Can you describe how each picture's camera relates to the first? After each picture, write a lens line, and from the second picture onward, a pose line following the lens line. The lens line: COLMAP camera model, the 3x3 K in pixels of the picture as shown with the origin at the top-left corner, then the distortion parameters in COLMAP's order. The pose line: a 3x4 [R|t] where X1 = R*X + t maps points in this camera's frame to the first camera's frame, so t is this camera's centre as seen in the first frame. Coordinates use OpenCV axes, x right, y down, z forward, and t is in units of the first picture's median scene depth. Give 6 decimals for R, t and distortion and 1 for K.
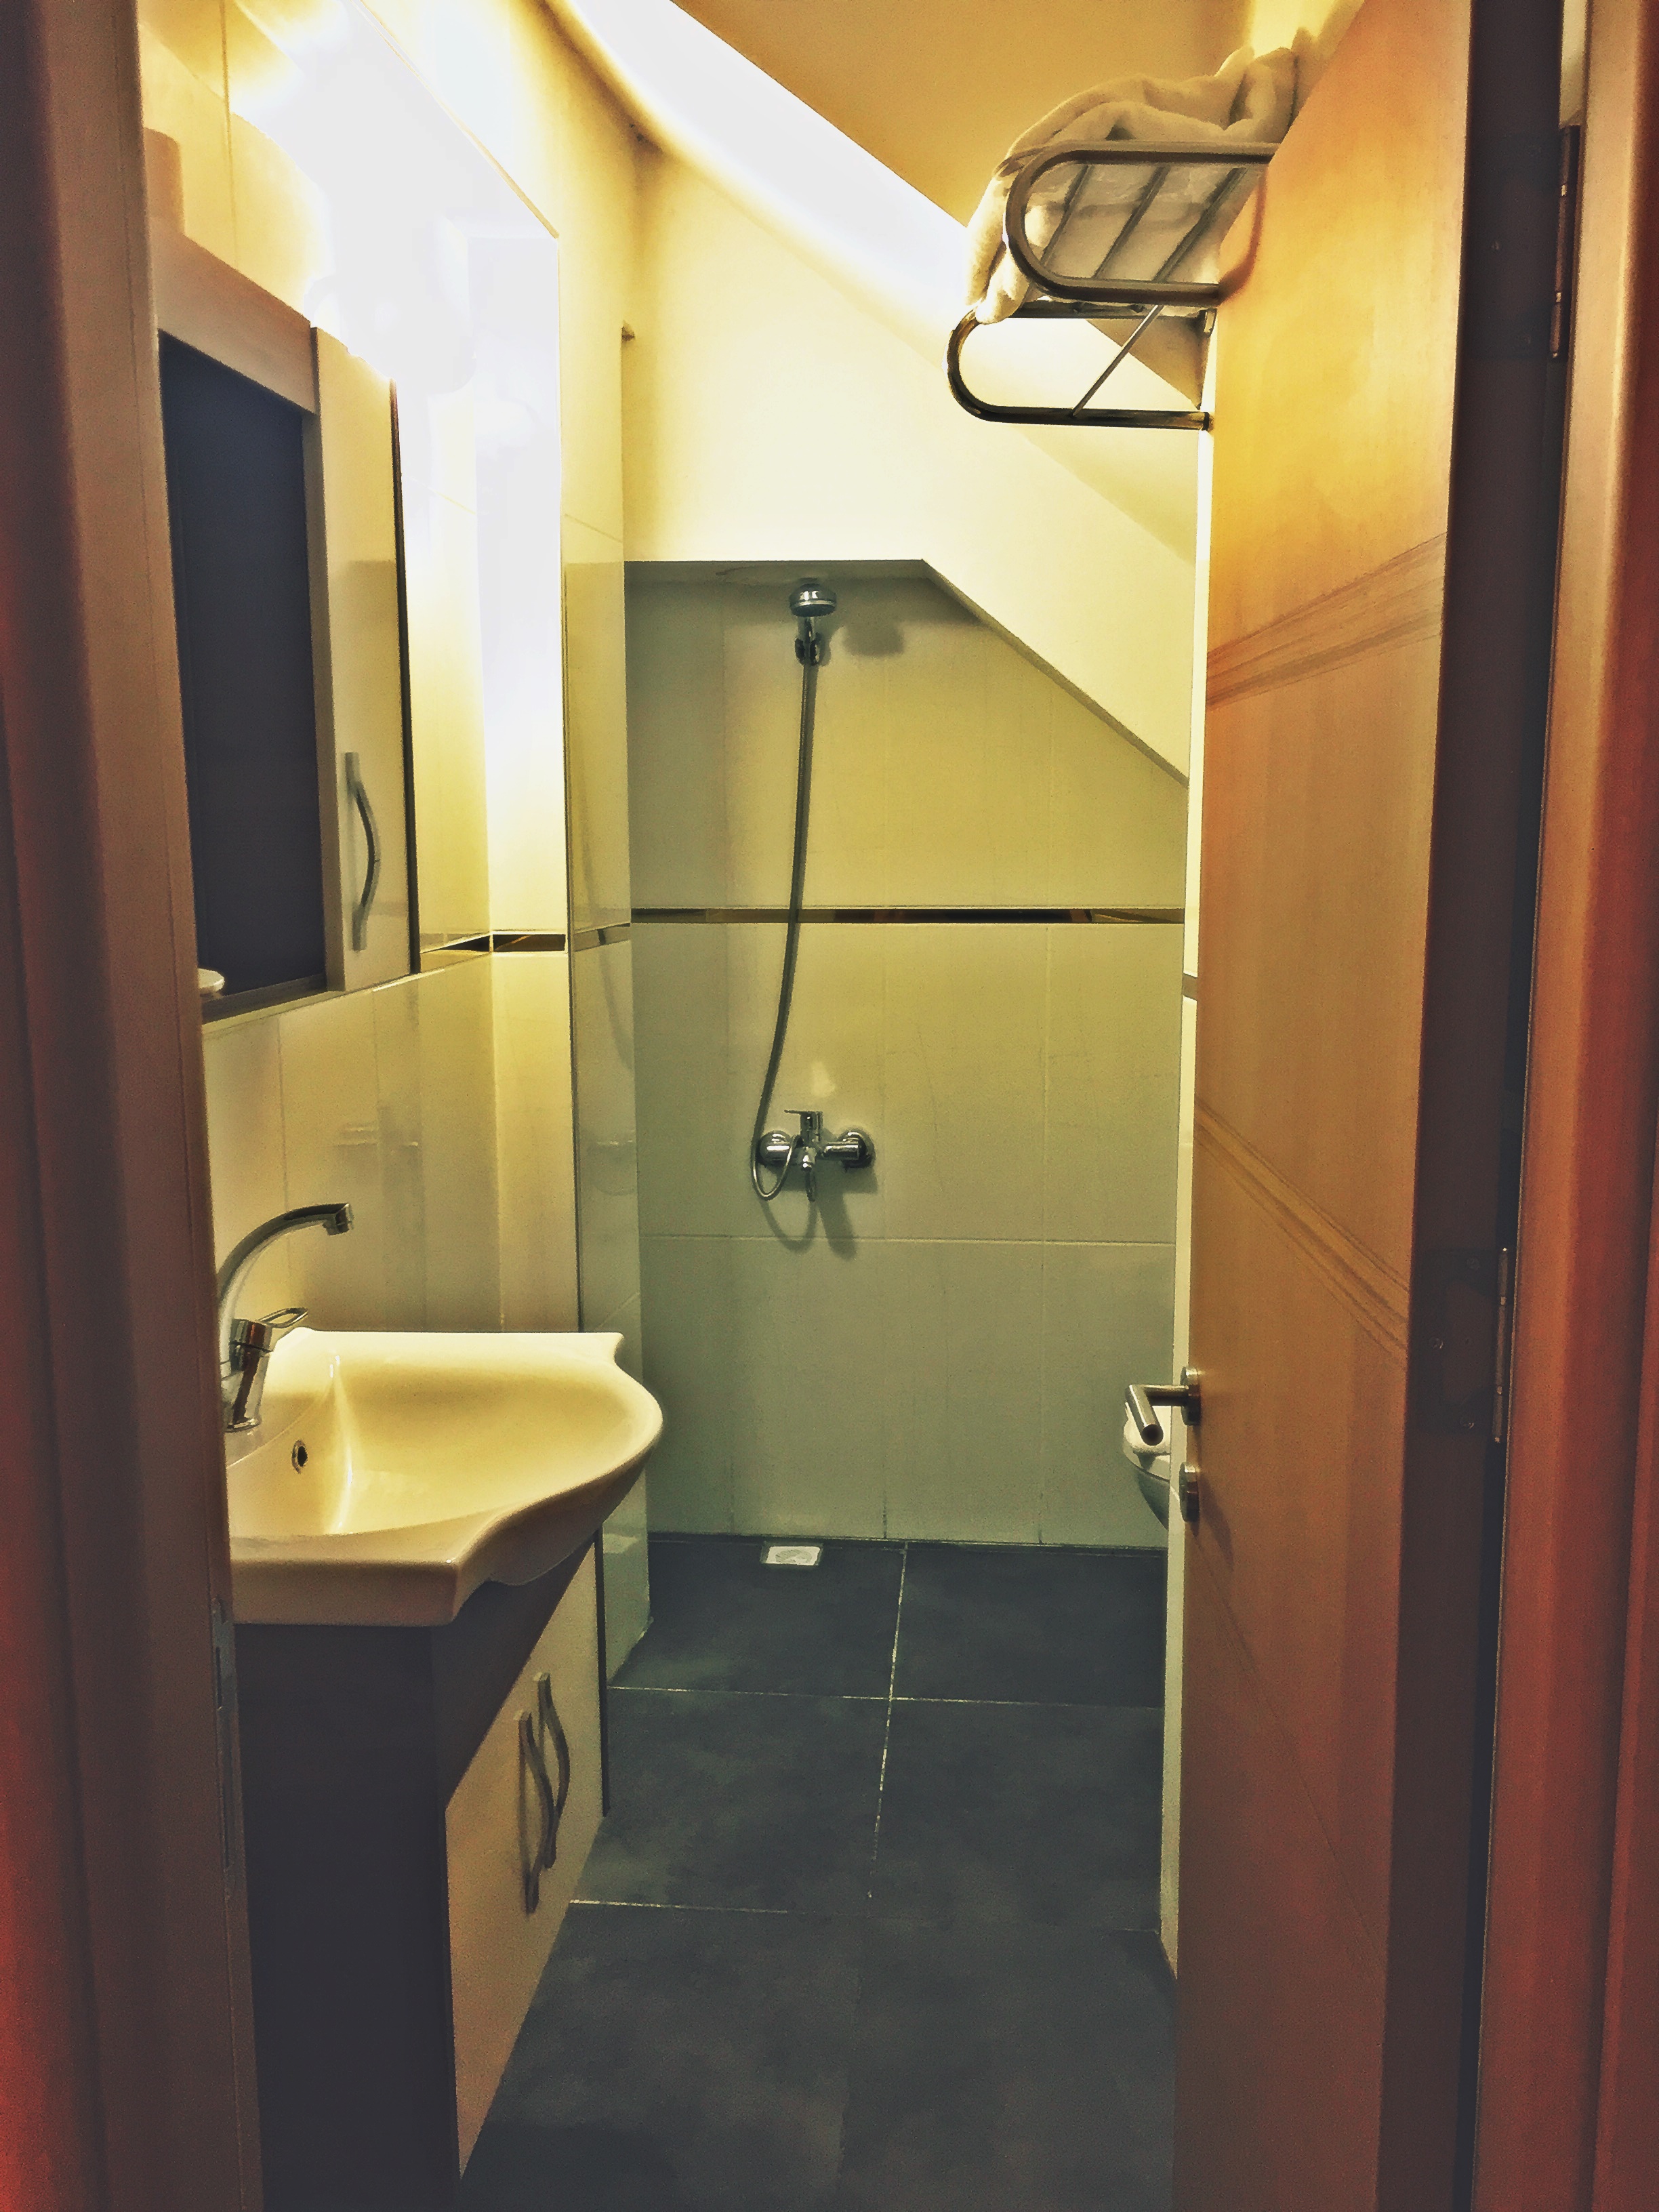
lens RADIAL K [[1874.5, 0, 829.5], [0, 1874.5, 1106.0], [0, 0, 1]] dist [0.093895, -0.110296]
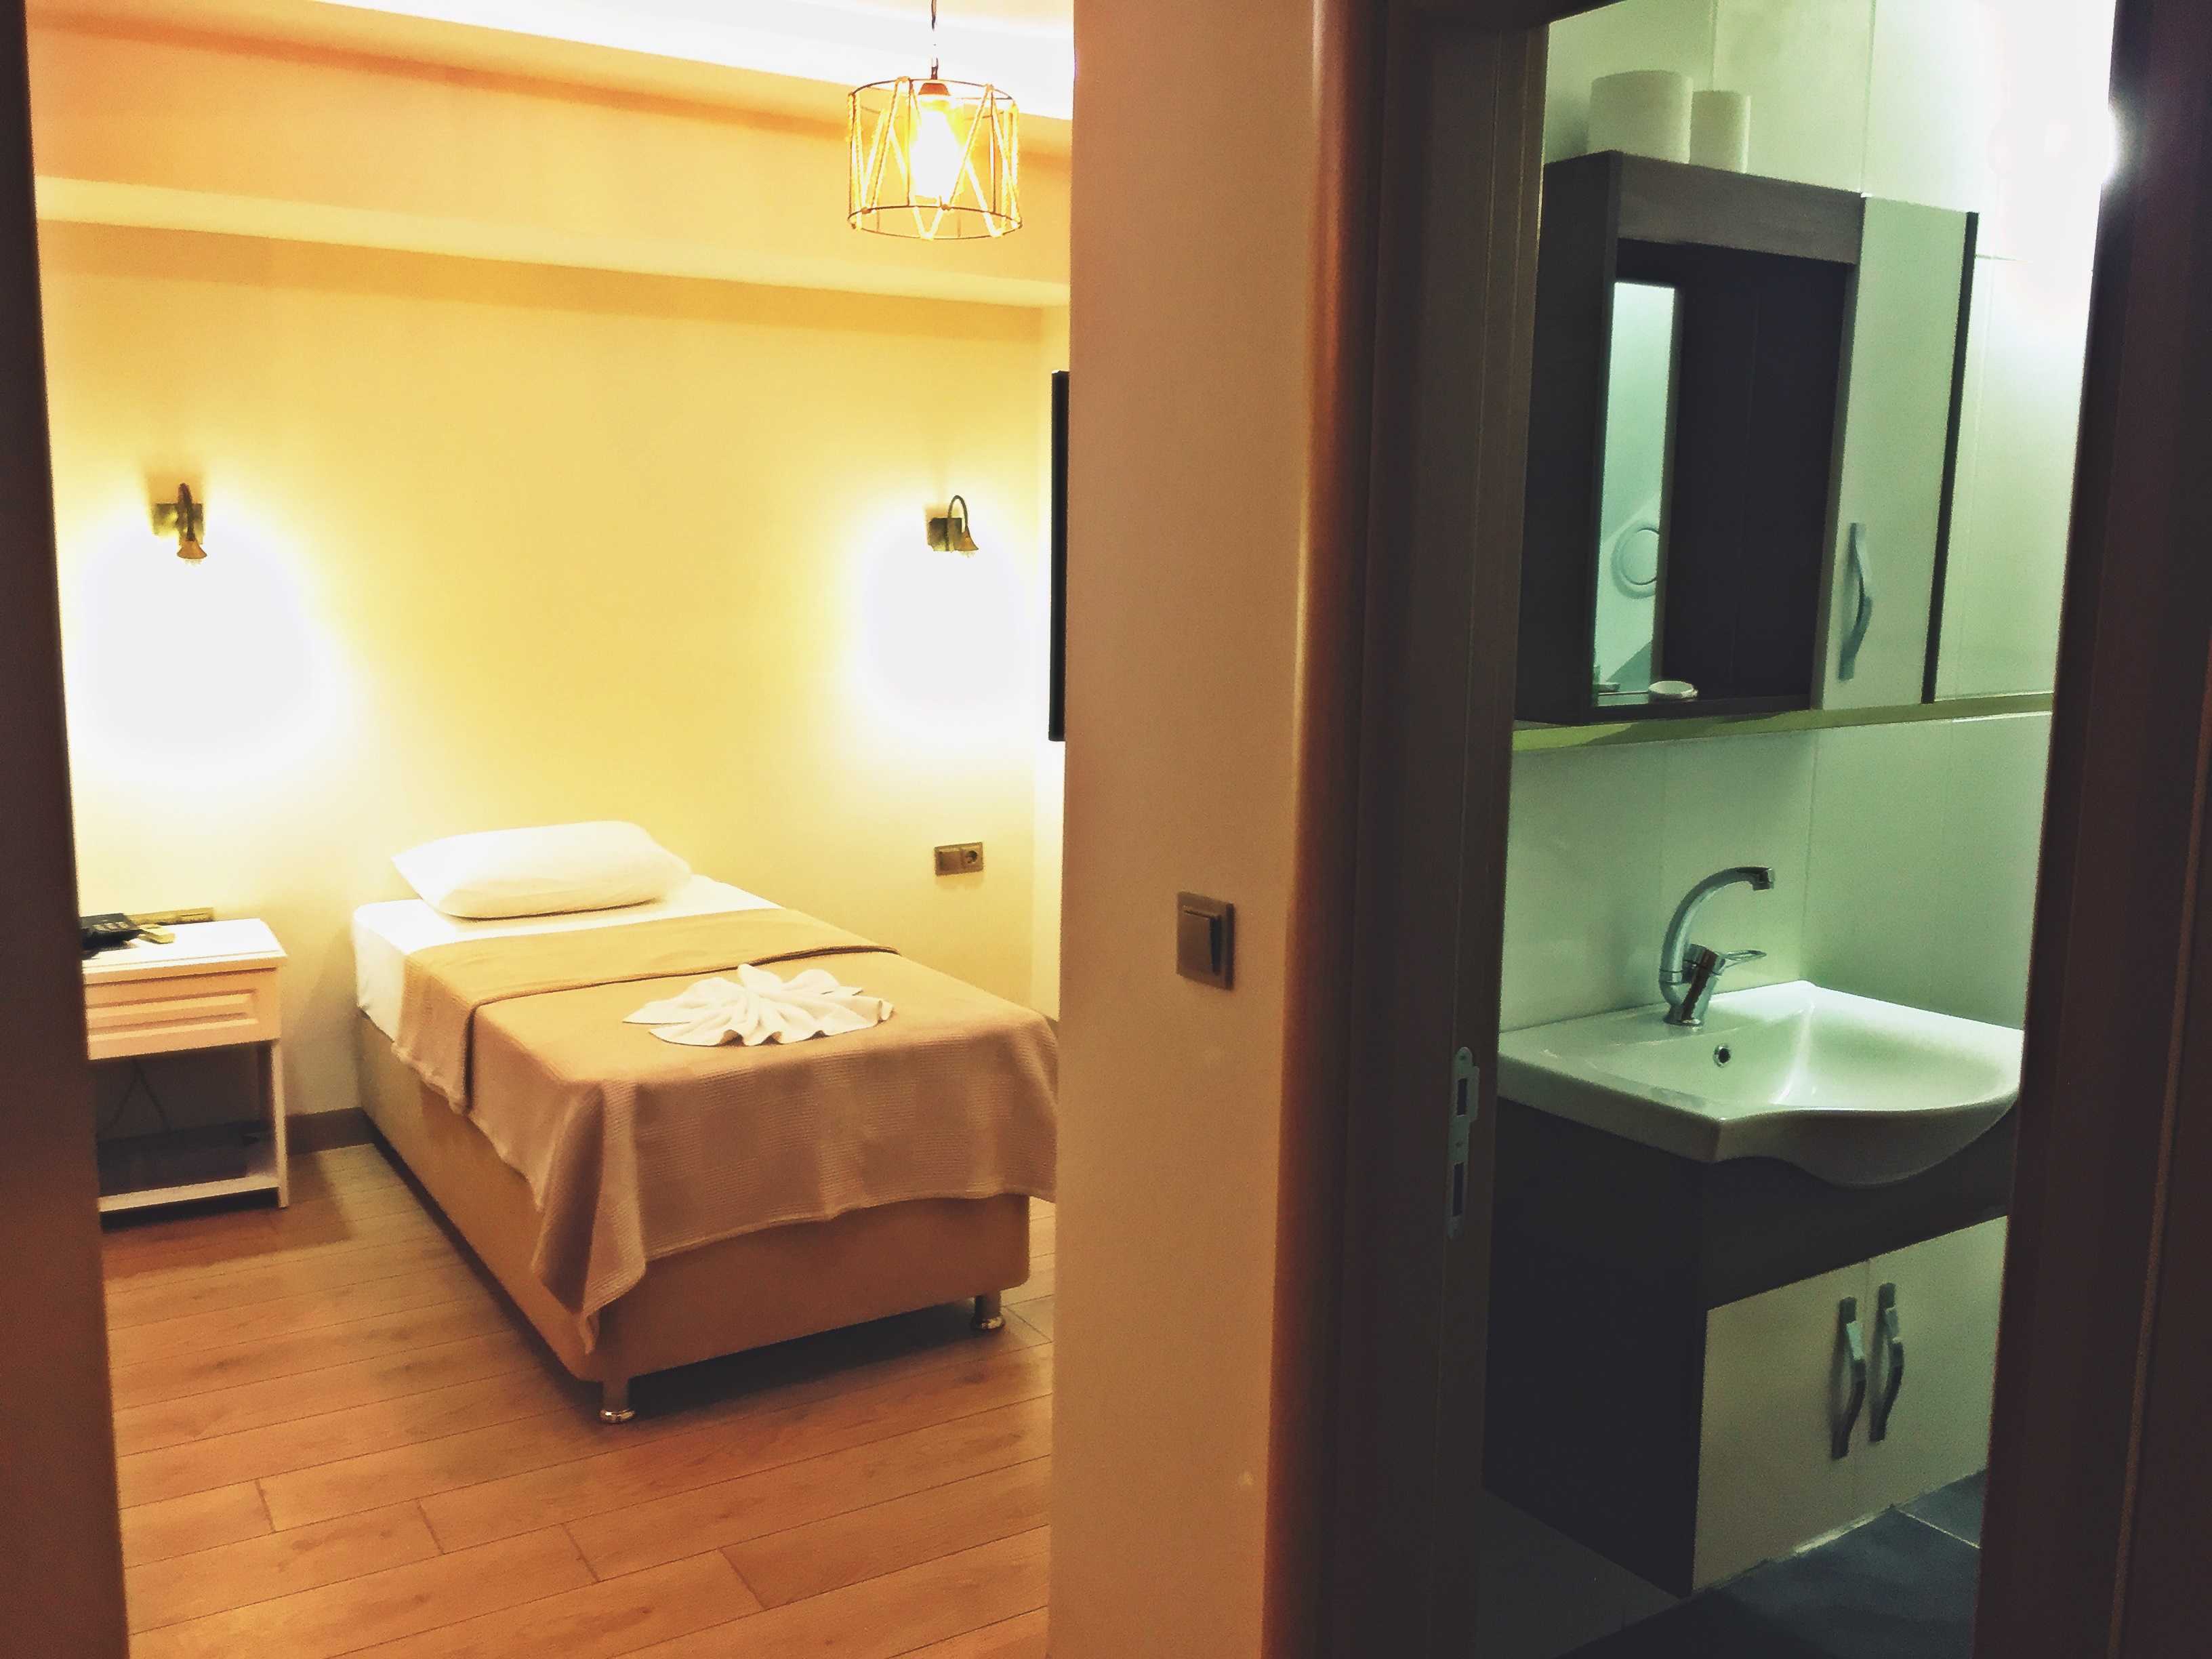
lens RADIAL K [[1874.5, 0, 1106.0], [0, 1874.5, 829.5], [0, 0, 1]] dist [0.093895, -0.110296]
pose [[0.593498, 0.123075, -0.795369, 0.503478], [-0.136328, 0.989331, 0.051362, 0.020216], [0.793205, 0.077948, 0.603945, -0.153444]]
